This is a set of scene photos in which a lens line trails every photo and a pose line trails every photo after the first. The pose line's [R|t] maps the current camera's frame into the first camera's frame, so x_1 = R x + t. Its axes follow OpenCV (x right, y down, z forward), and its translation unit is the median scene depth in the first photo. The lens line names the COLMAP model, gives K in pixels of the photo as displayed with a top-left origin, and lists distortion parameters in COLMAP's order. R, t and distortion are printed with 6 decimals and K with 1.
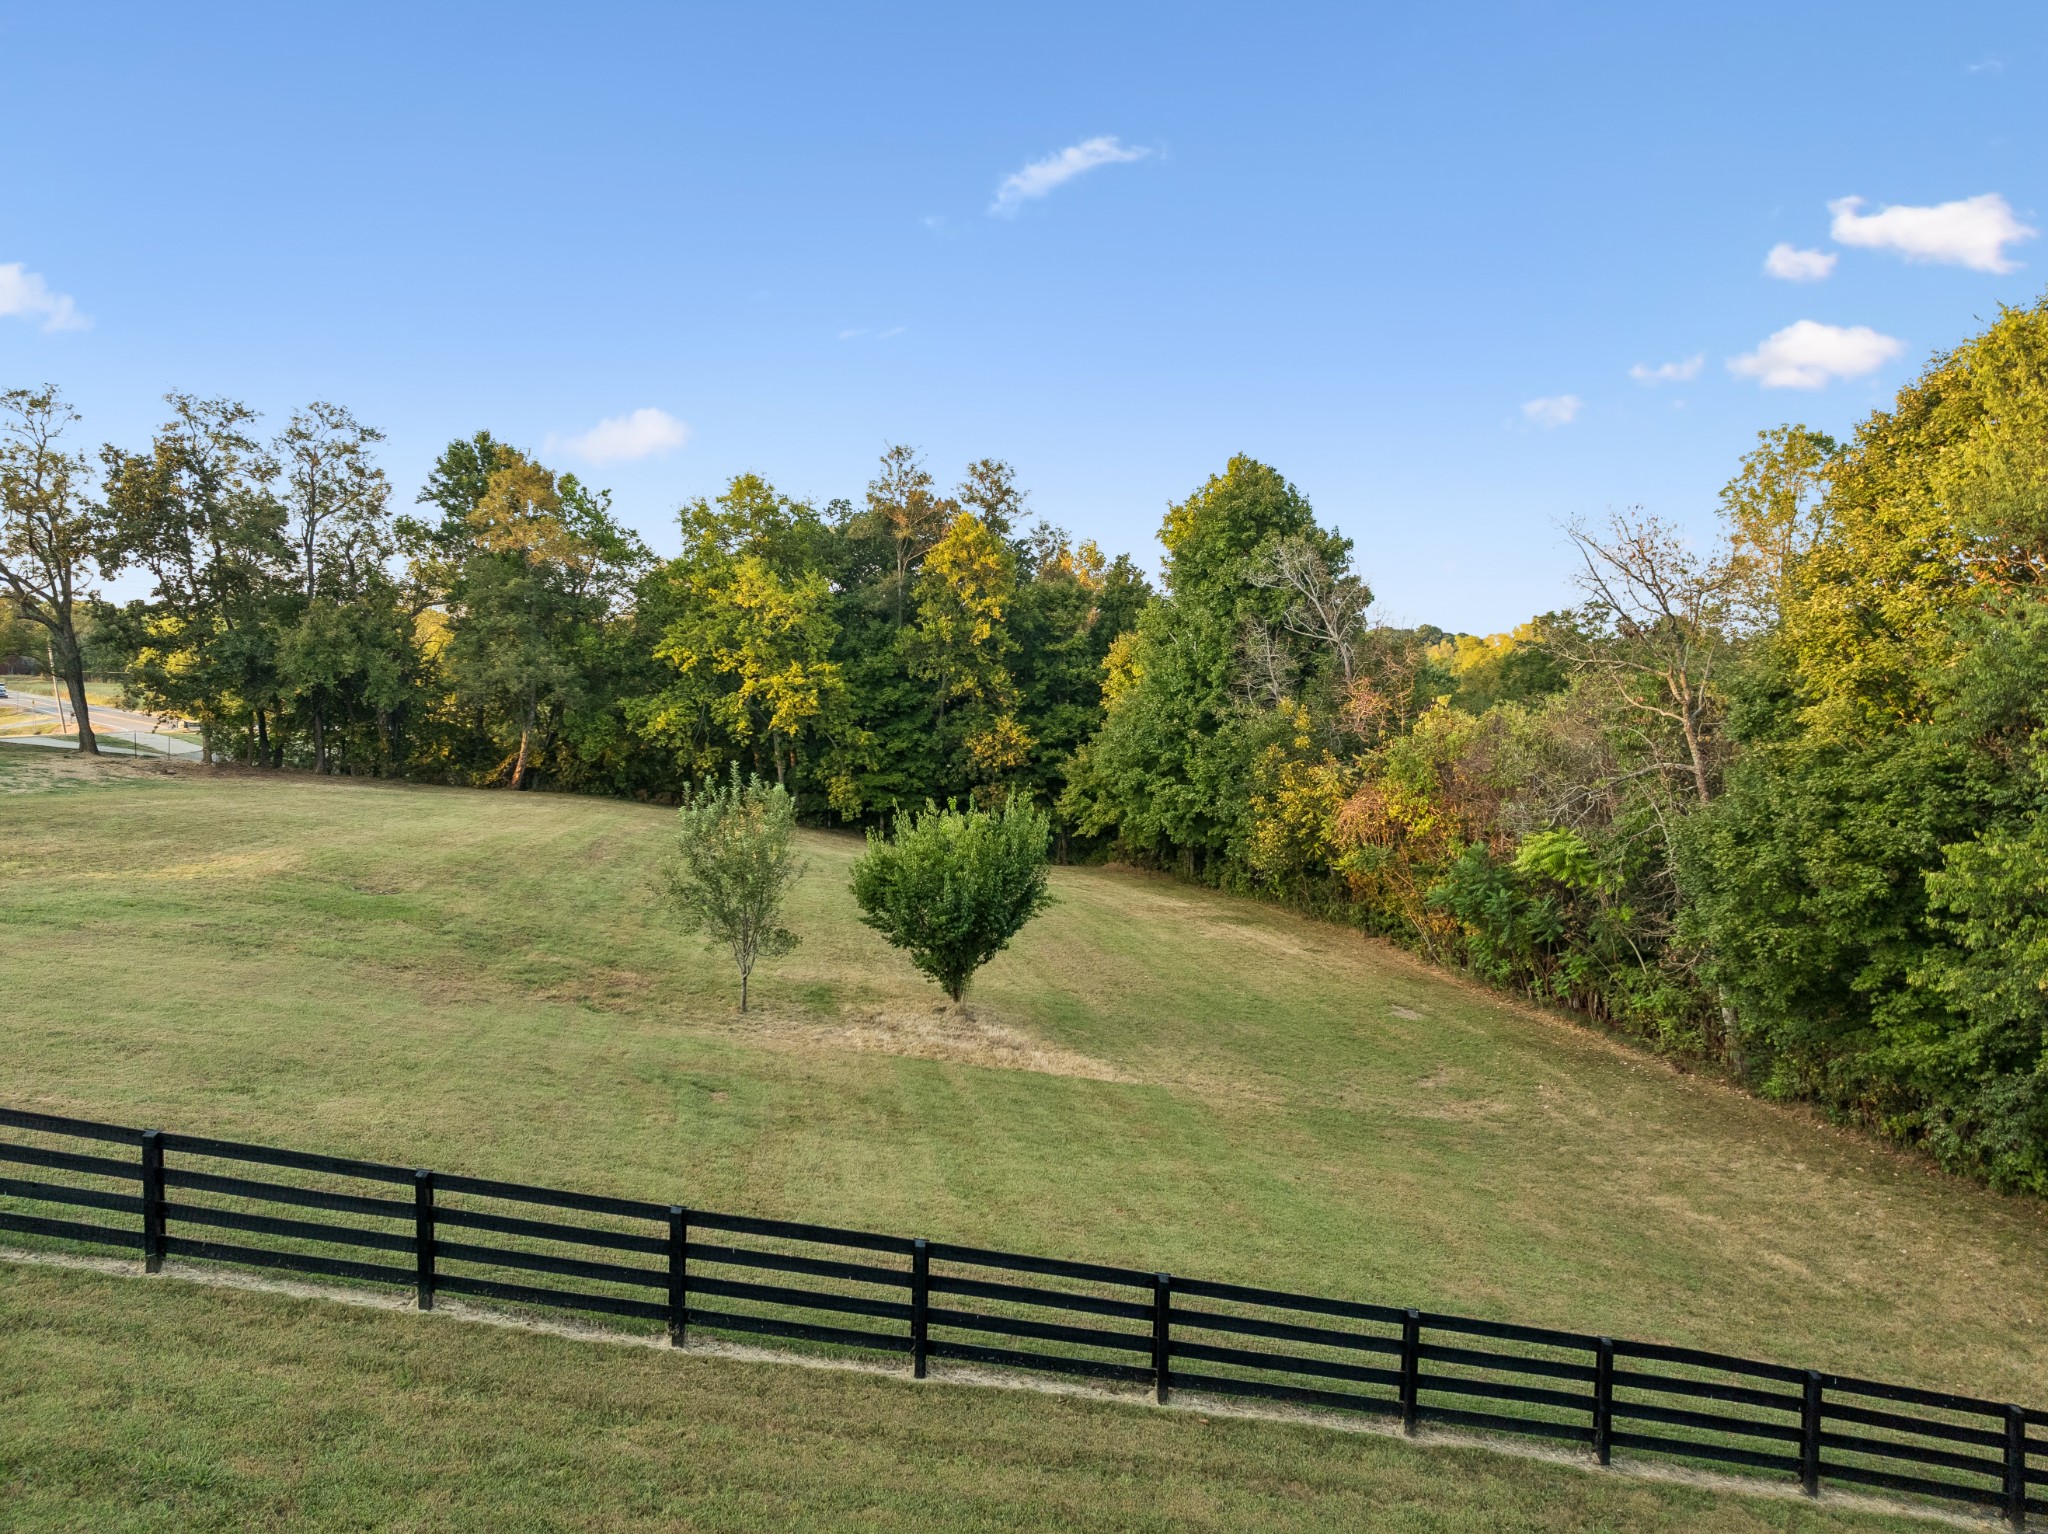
lens RADIAL K [[1432.8, 0, 1029.2], [0, 1432.8, 767.7], [0, 0, 1]] dist [-0.037893, -0.005705]
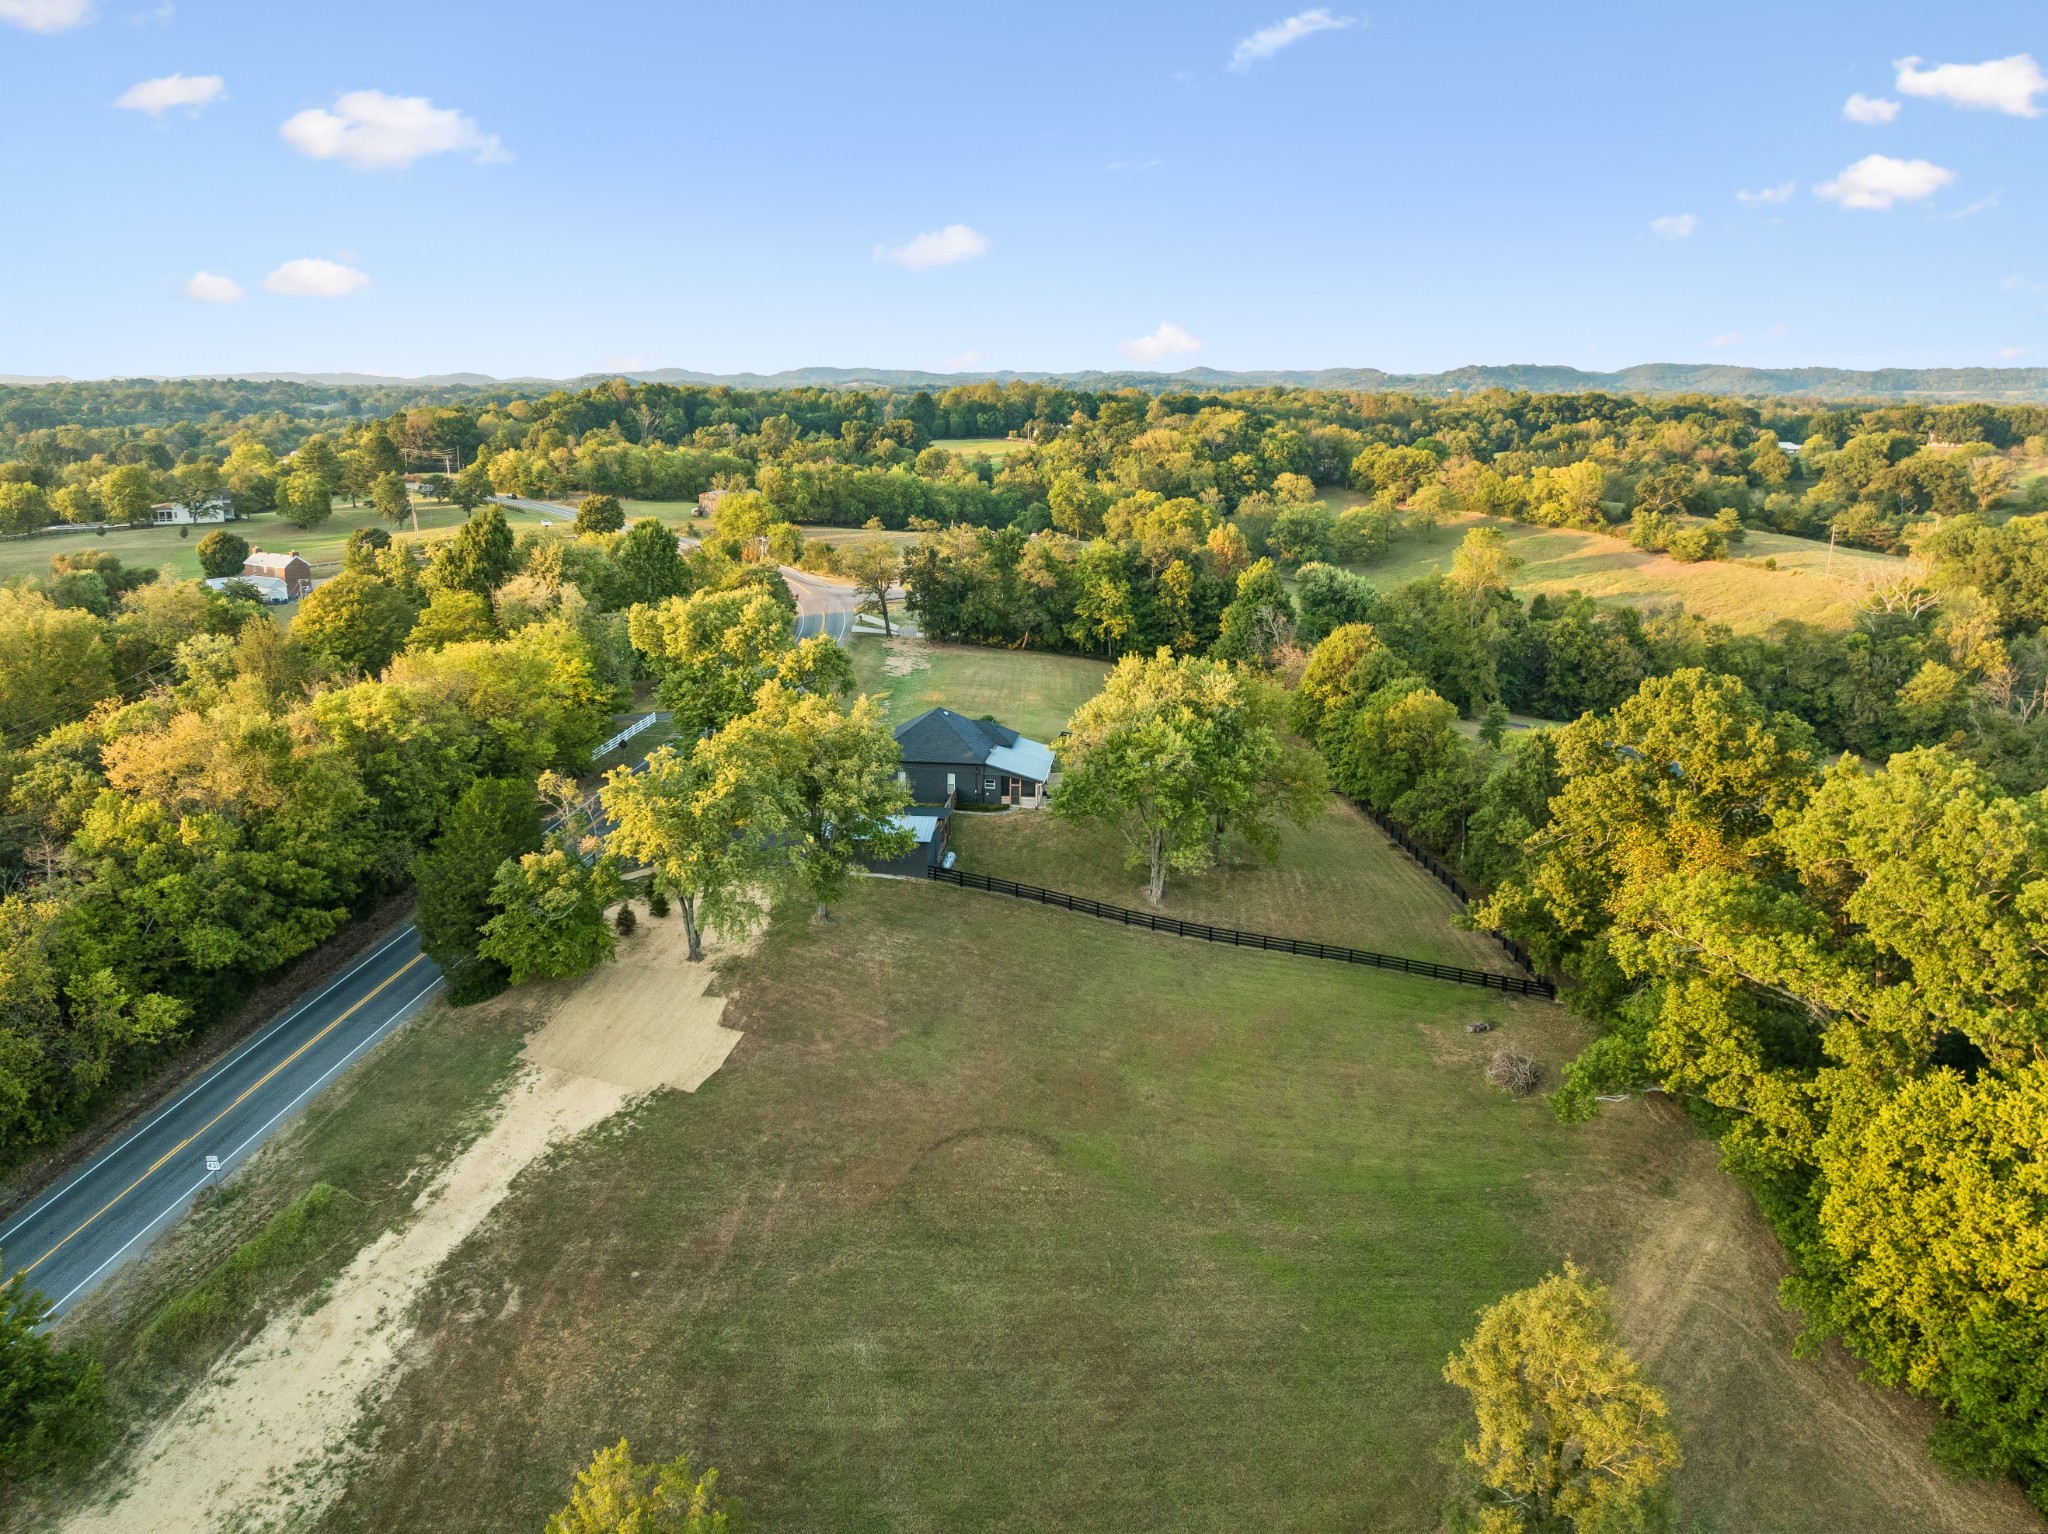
lens RADIAL K [[1432.8, 0, 1029.2], [0, 1432.8, 767.7], [0, 0, 1]] dist [-0.037893, -0.005705]
pose [[0.992599, 0.032368, -0.117045, 0.013041], [-0.006876, 0.977258, 0.211943, -0.387704], [0.121243, -0.209570, 0.970248, -1.988370]]
